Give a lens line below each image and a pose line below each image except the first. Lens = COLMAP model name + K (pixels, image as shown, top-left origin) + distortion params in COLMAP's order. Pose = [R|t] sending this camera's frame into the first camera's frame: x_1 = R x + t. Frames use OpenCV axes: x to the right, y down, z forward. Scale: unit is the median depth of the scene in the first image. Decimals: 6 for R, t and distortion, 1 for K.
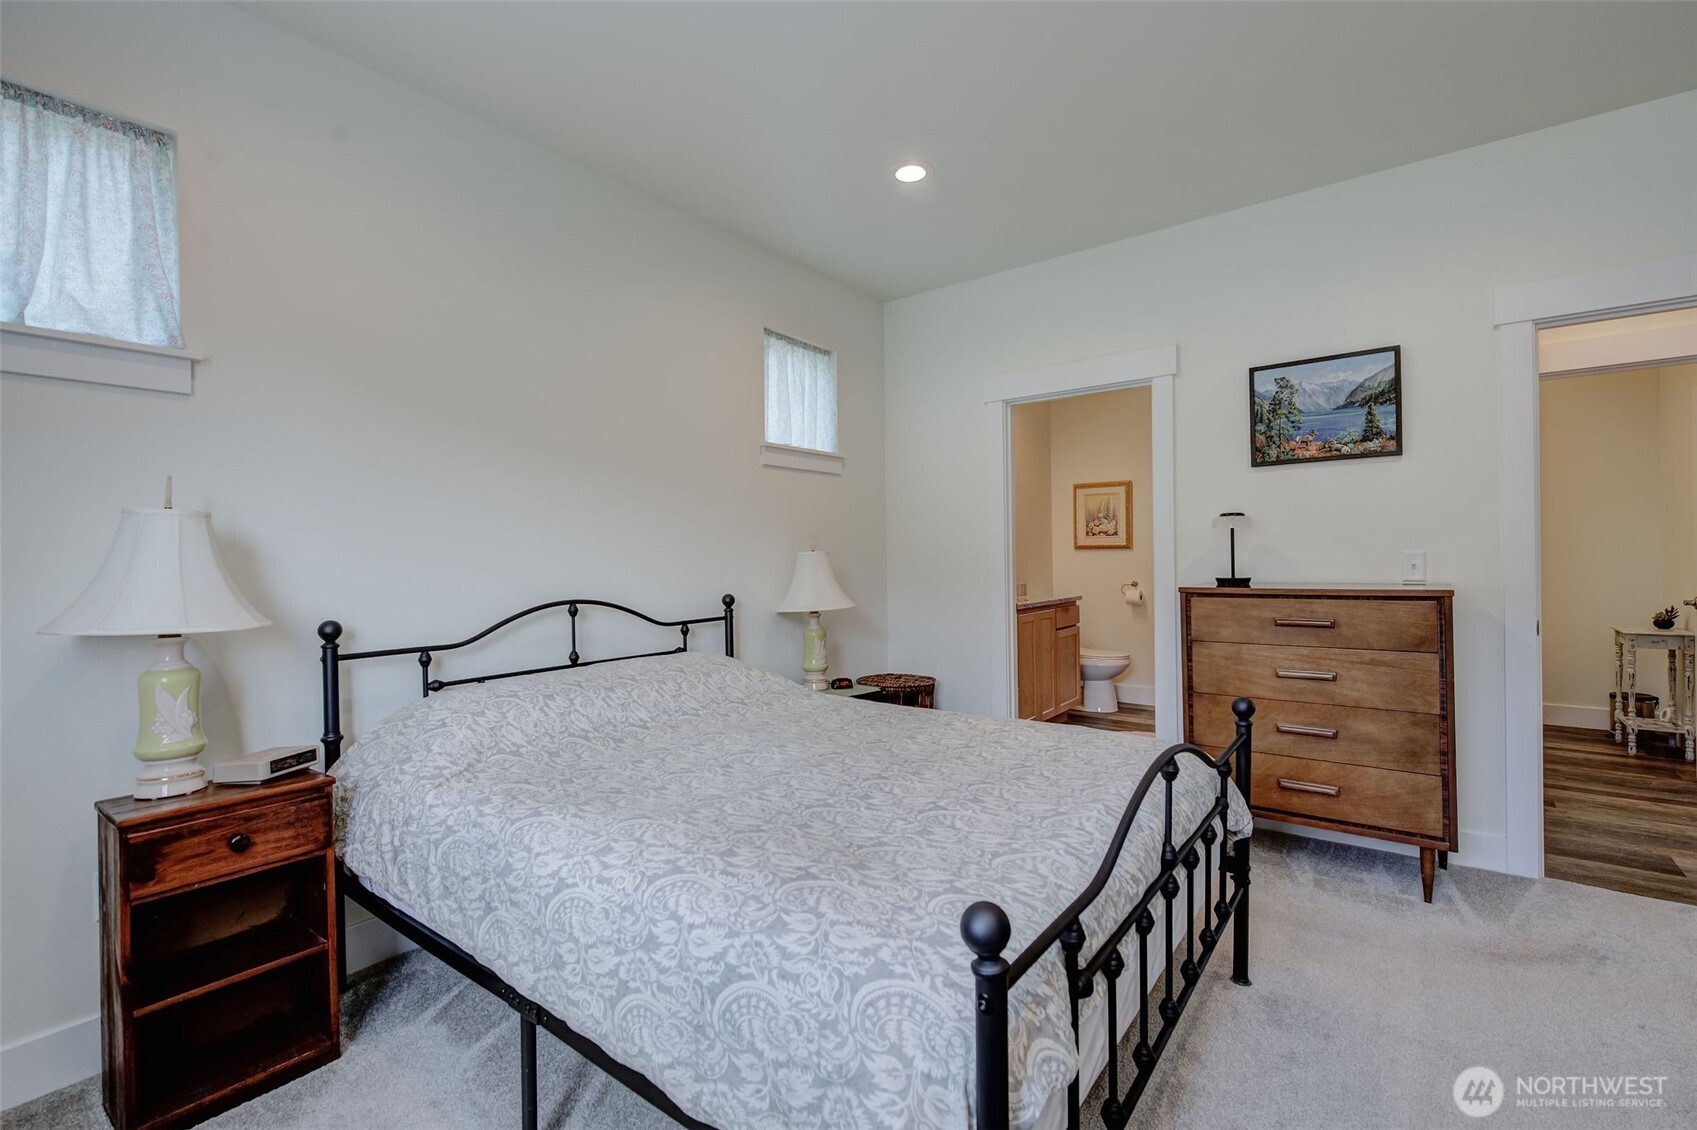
lens RADIAL K [[778.2, 0, 845.9], [0, 778.2, 554.3], [0, 0, 1]] dist [-0.001218, -0.000860]
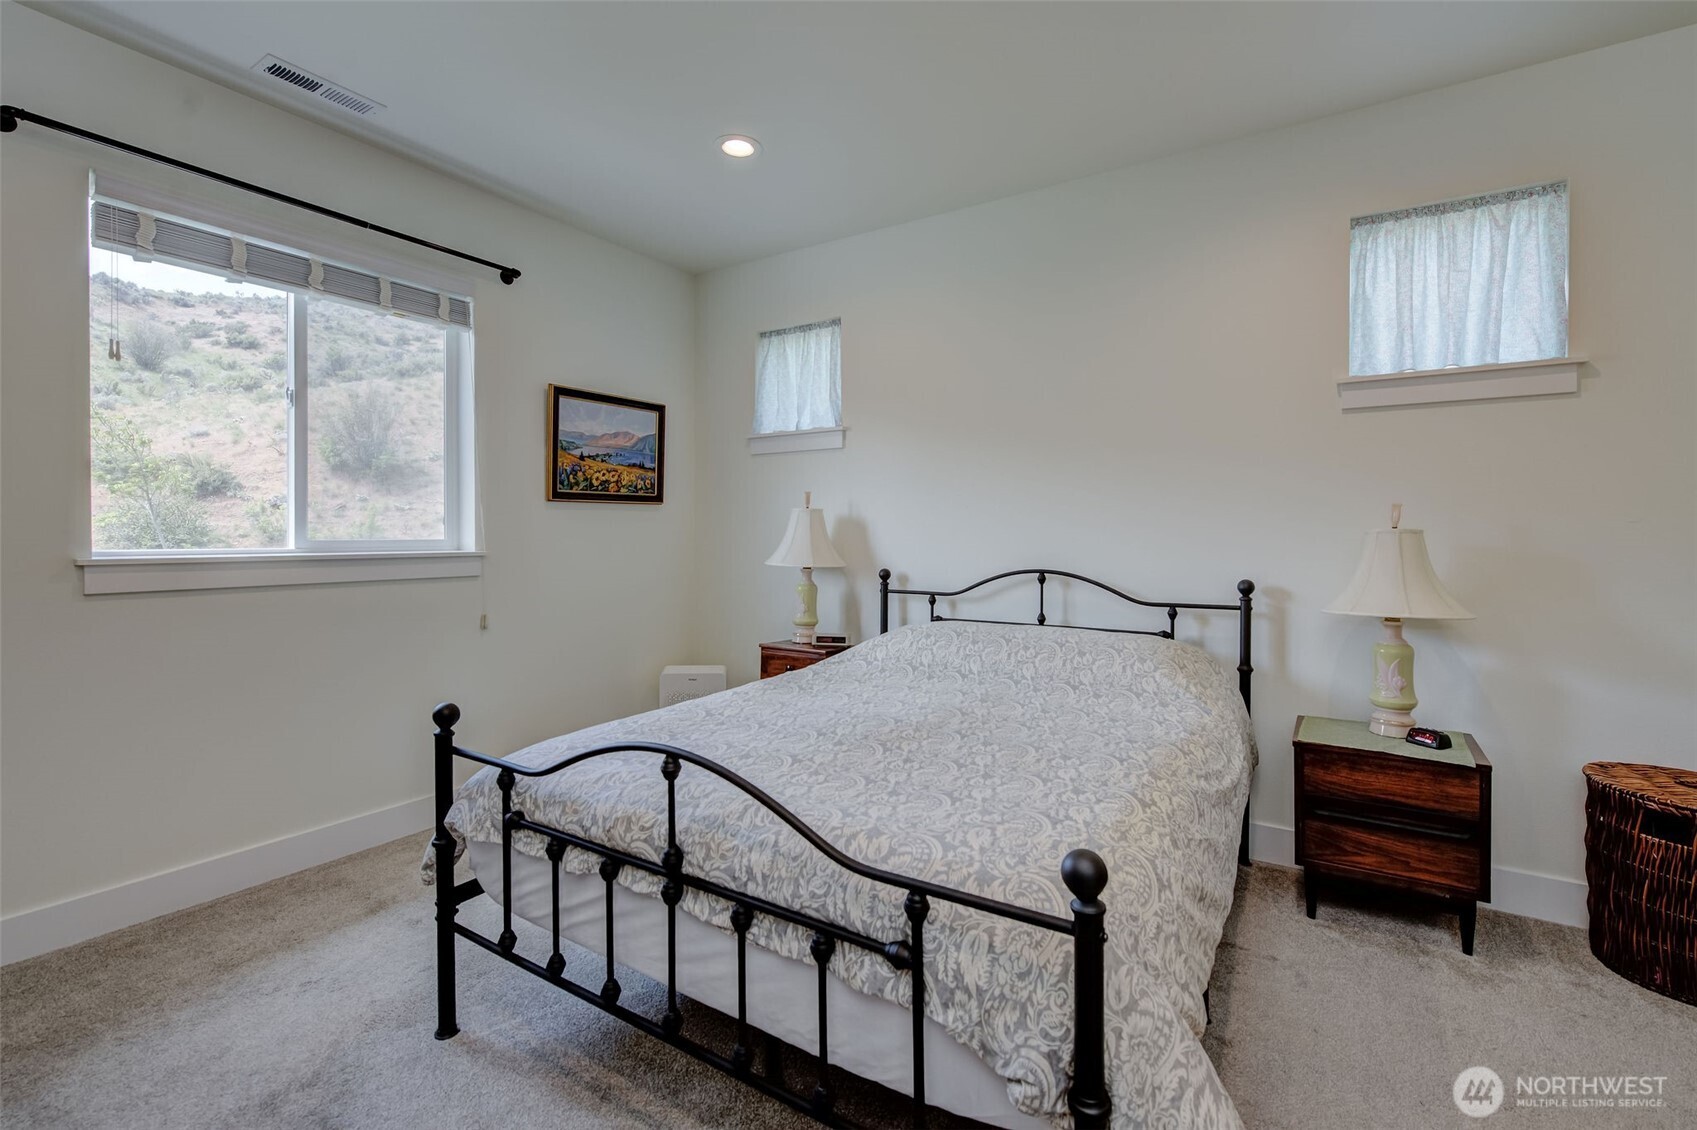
lens RADIAL K [[707.3, 0, 844.3], [0, 707.3, 562.1], [0, 0, 1]] dist [-0.011990, -0.000311]
pose [[0.063405, 0.030624, -0.997518, 0.528299], [-0.018077, 0.999400, 0.029533, 0.017136], [0.997824, 0.016160, 0.063921, 0.496154]]
